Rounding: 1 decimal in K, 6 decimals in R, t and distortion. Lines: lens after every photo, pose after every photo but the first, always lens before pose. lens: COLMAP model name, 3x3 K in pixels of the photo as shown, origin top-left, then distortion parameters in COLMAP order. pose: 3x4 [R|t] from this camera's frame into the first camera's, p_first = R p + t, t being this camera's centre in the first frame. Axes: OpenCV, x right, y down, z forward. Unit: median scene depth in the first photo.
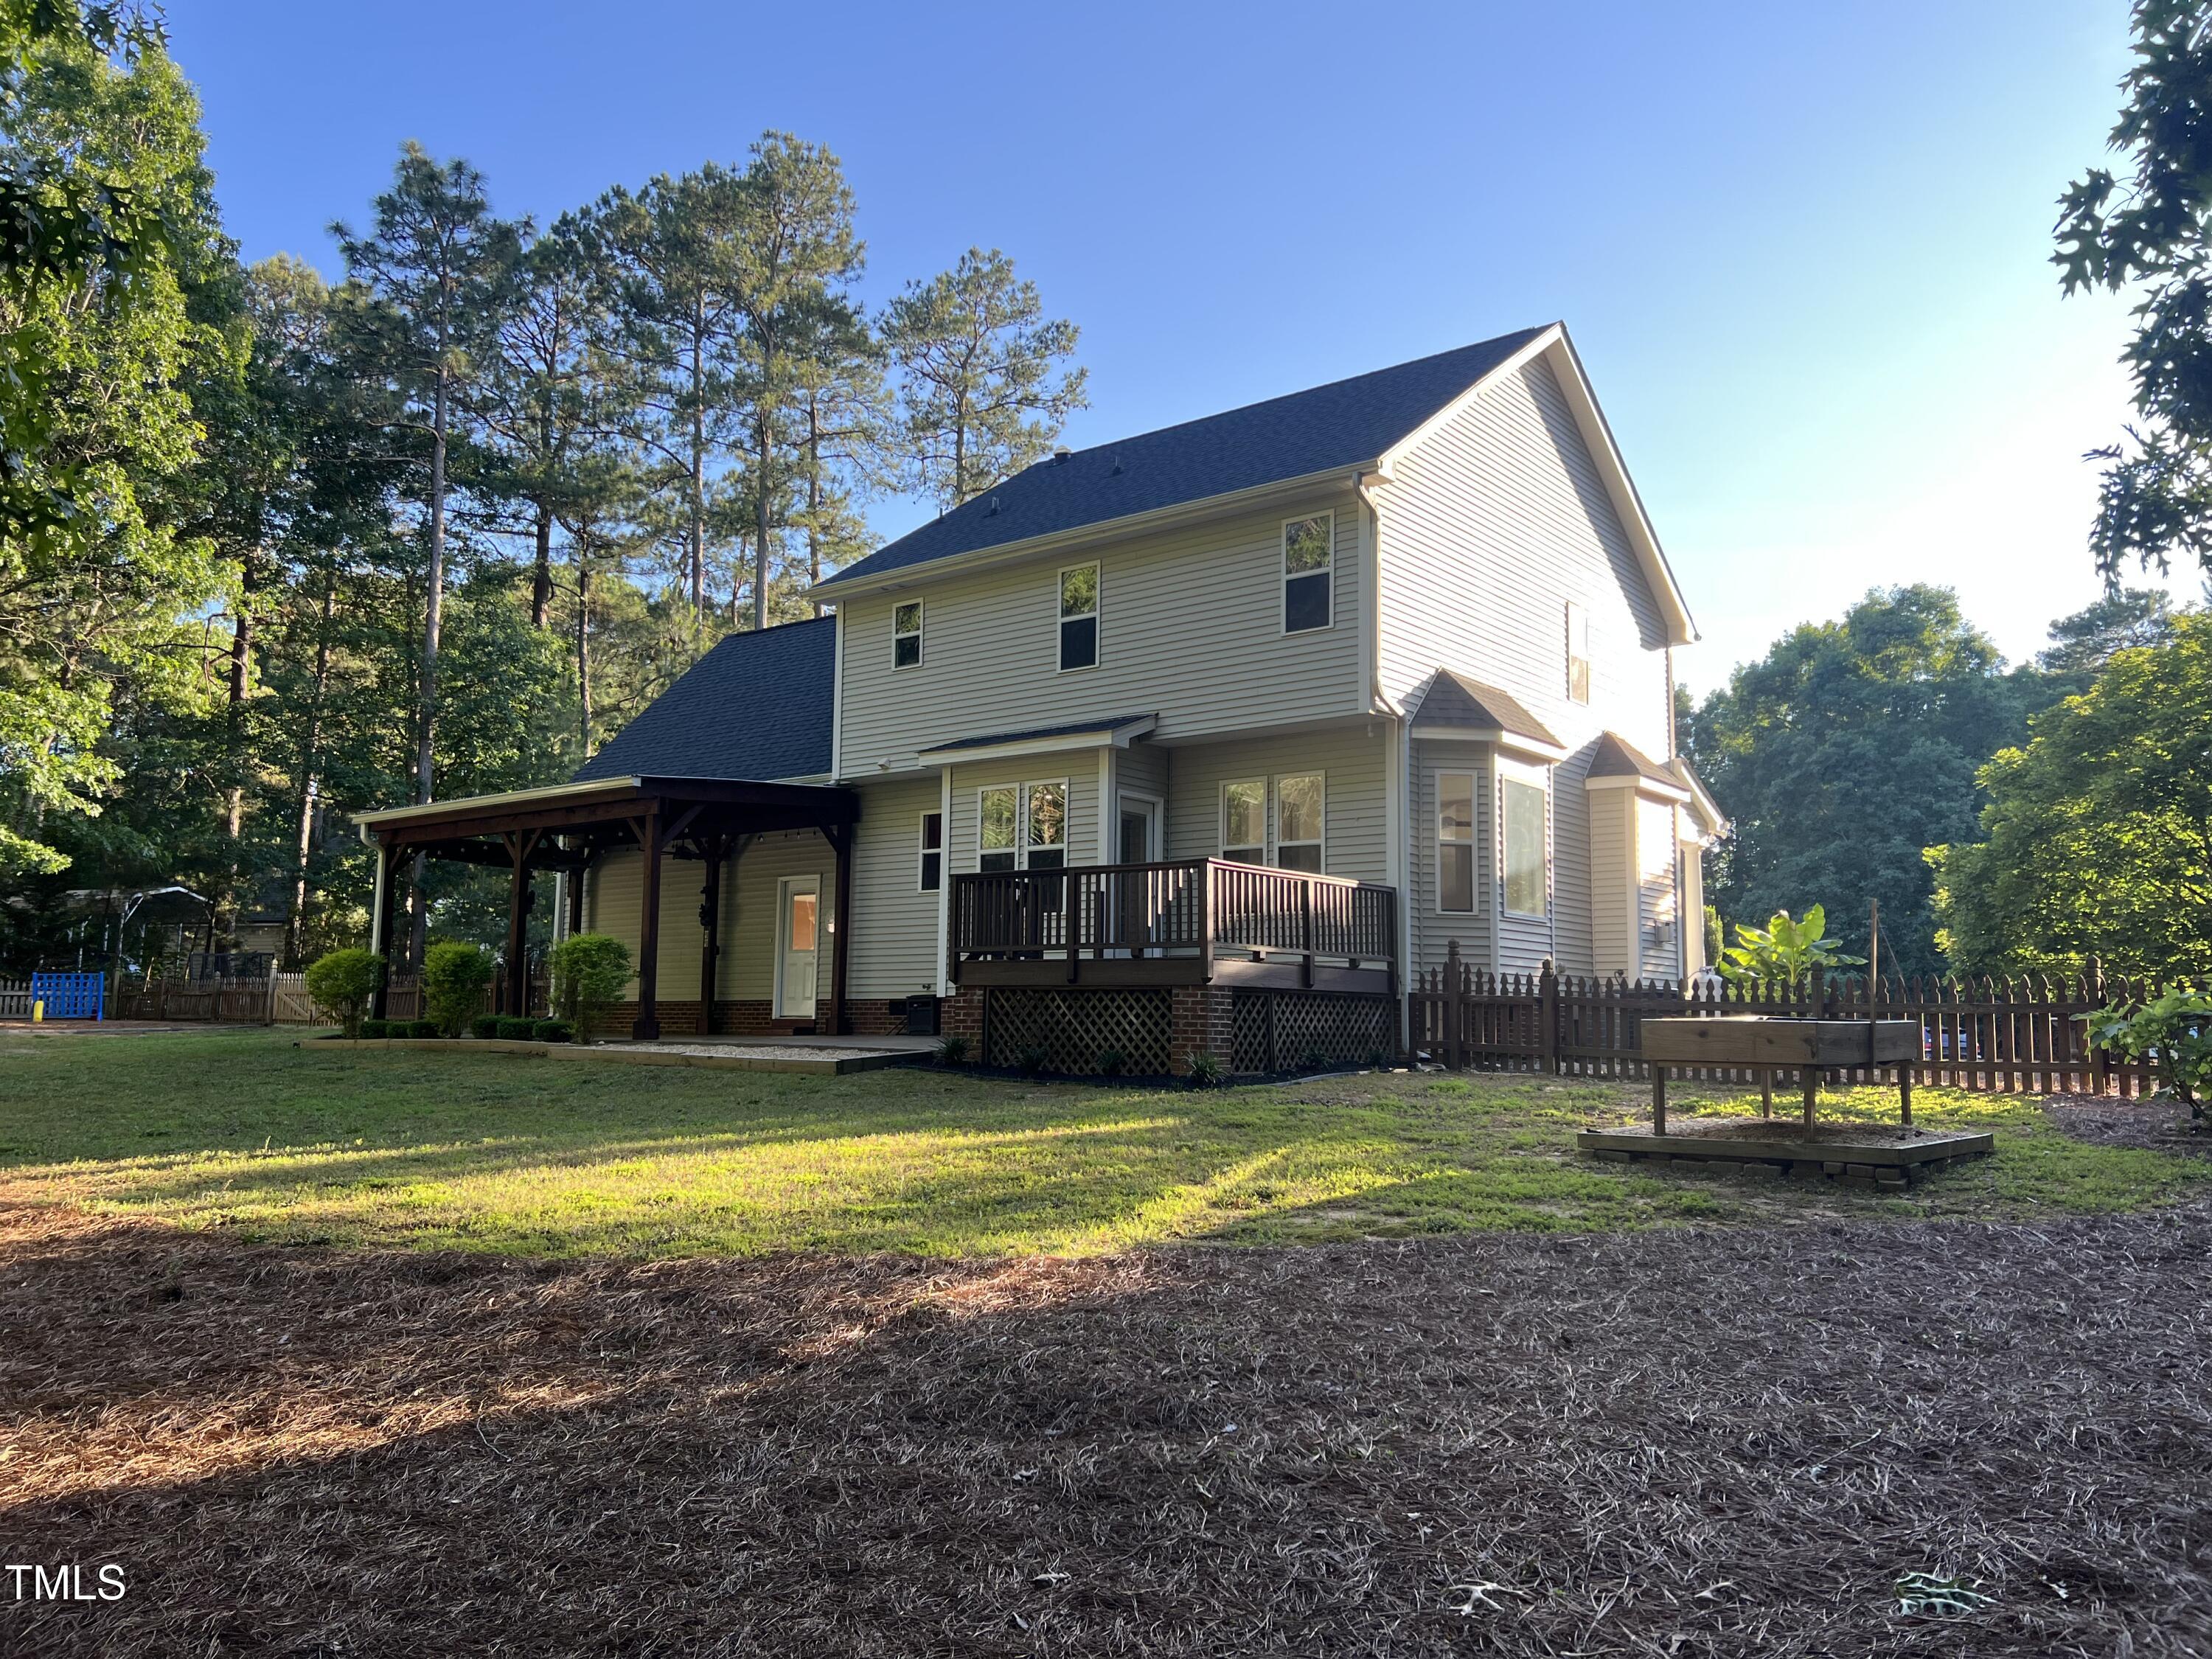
lens RADIAL K [[1645.0, 0, 1118.8], [0, 1645.0, 815.1], [0, 0, 1]] dist [0.024318, -0.025442]
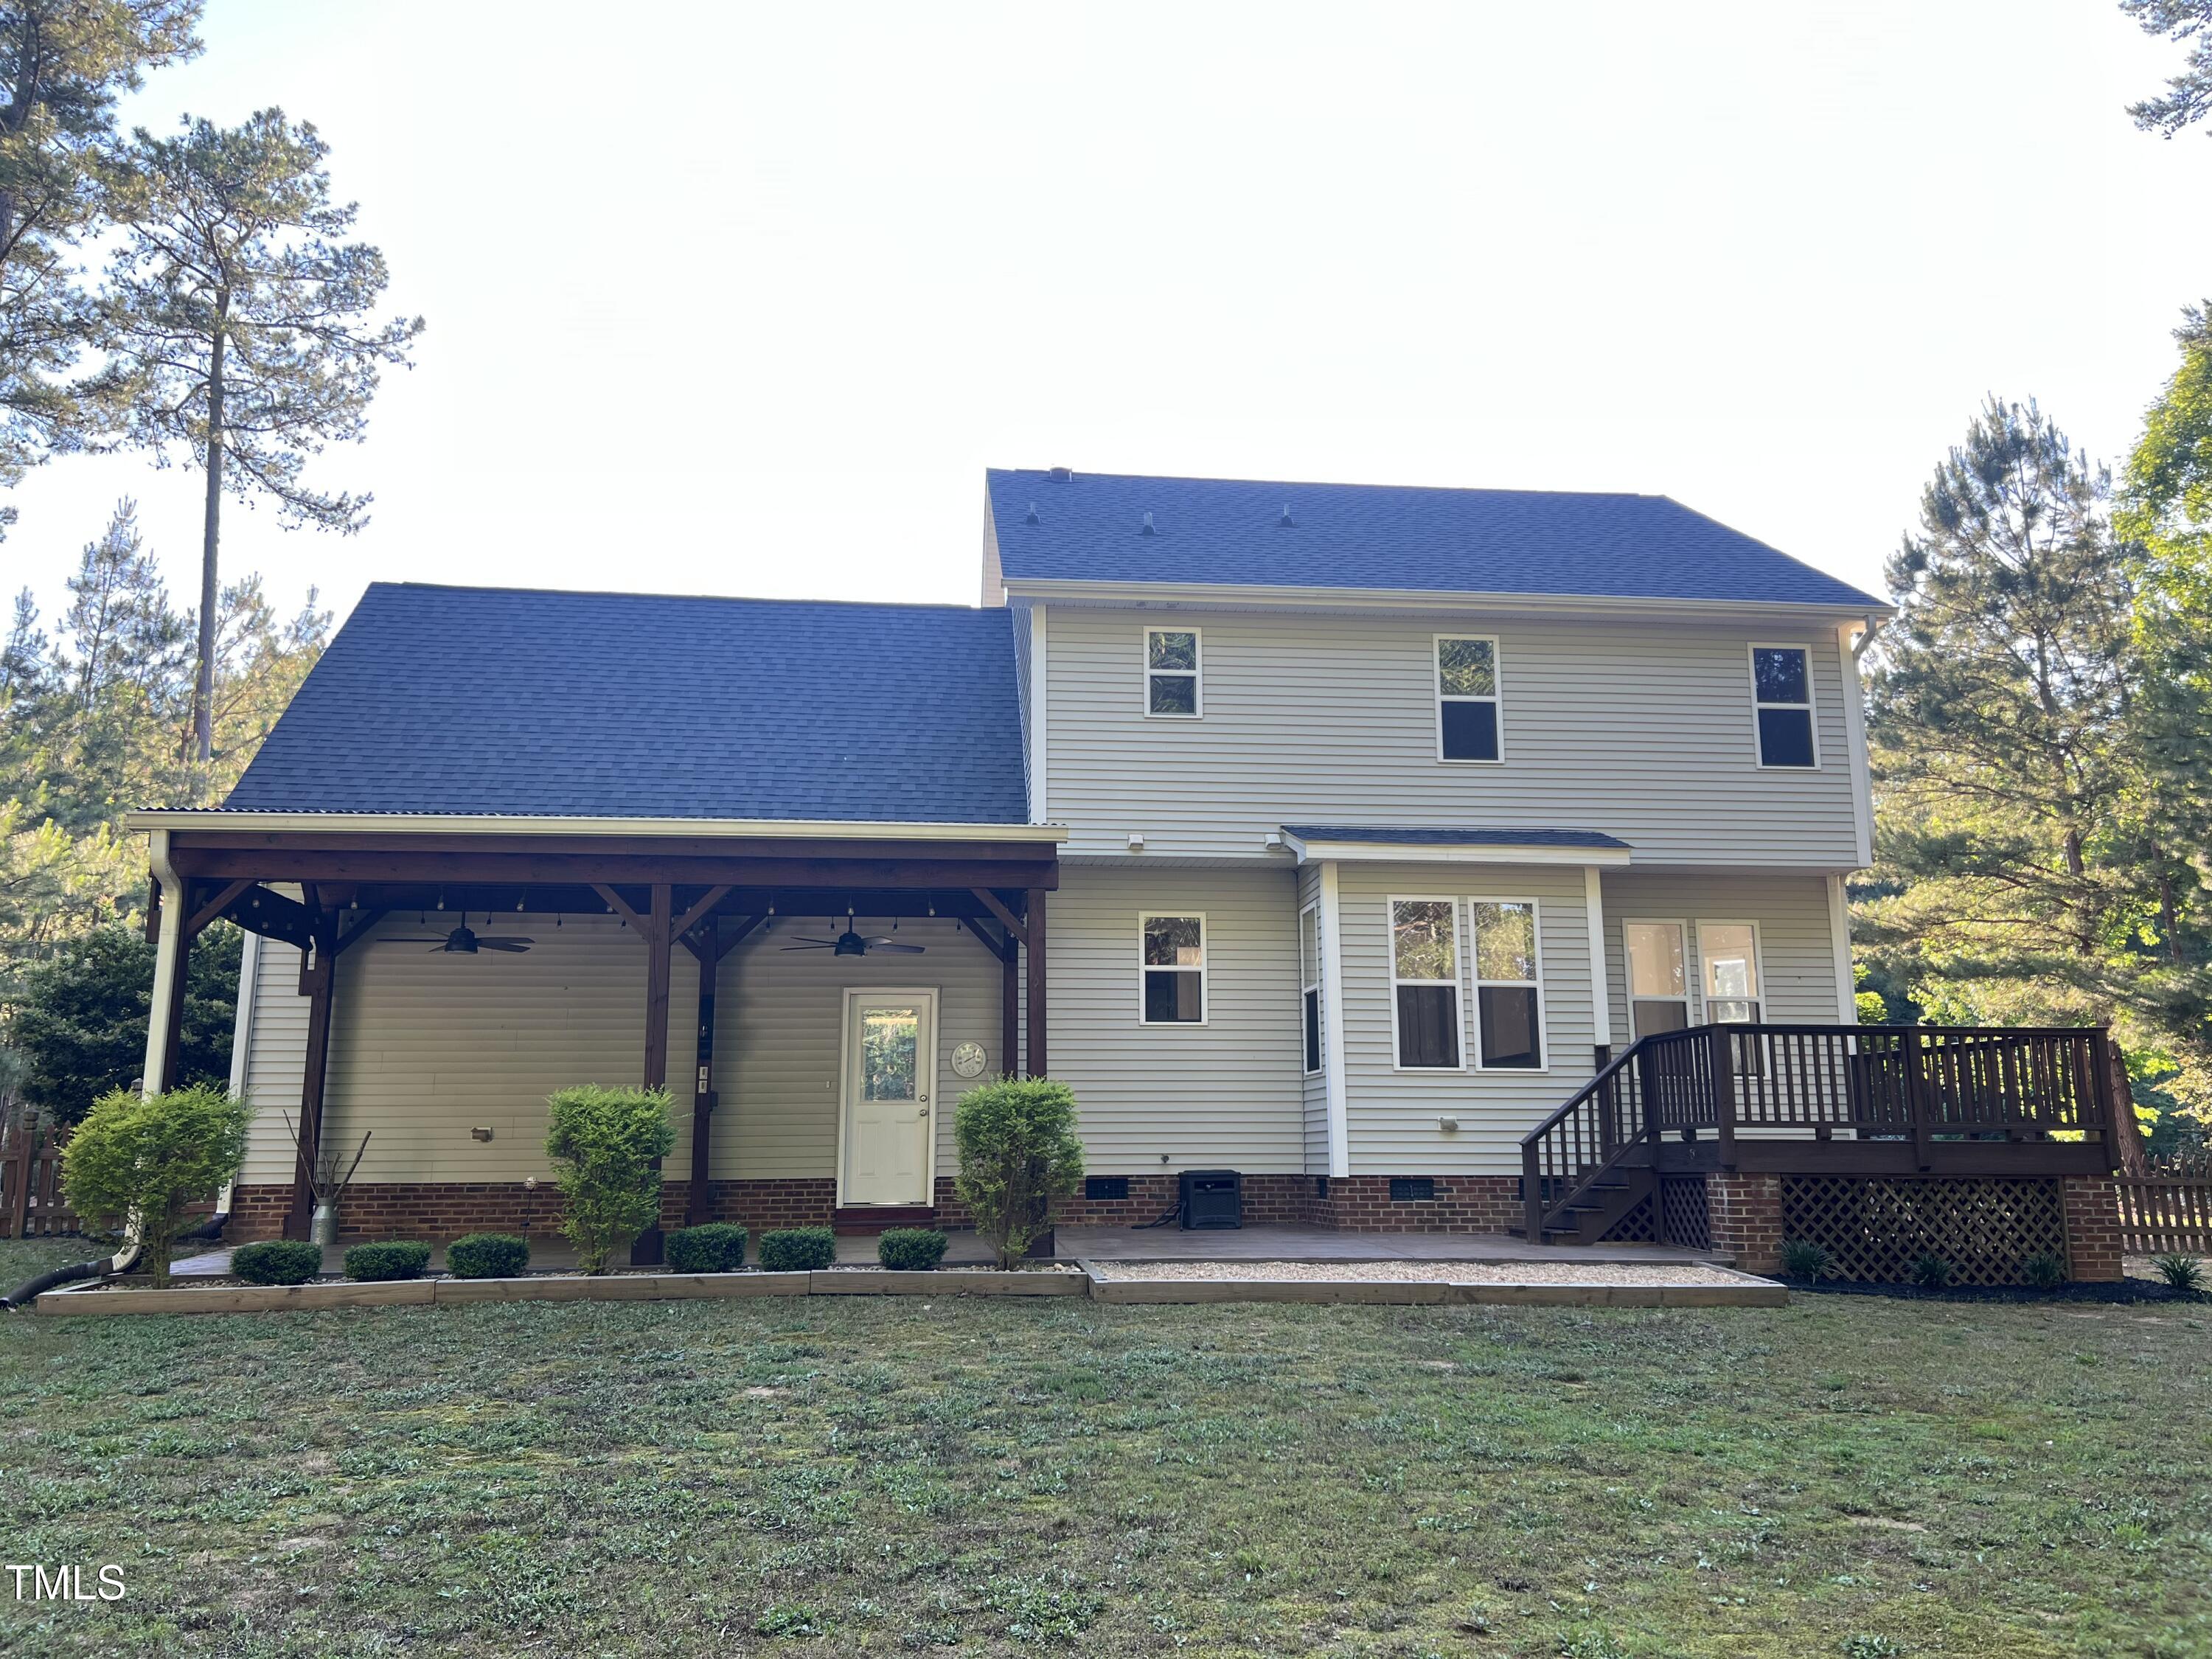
lens RADIAL K [[1658.8, 0, 1095.6], [0, 1658.8, 829.4], [0, 0, 1]] dist [0.055432, -0.000170]
pose [[0.712743, 0.126864, 0.689857, -0.708157], [-0.076804, 0.991709, -0.103023, 0.042008], [-0.697208, 0.020446, 0.716578, 0.536039]]
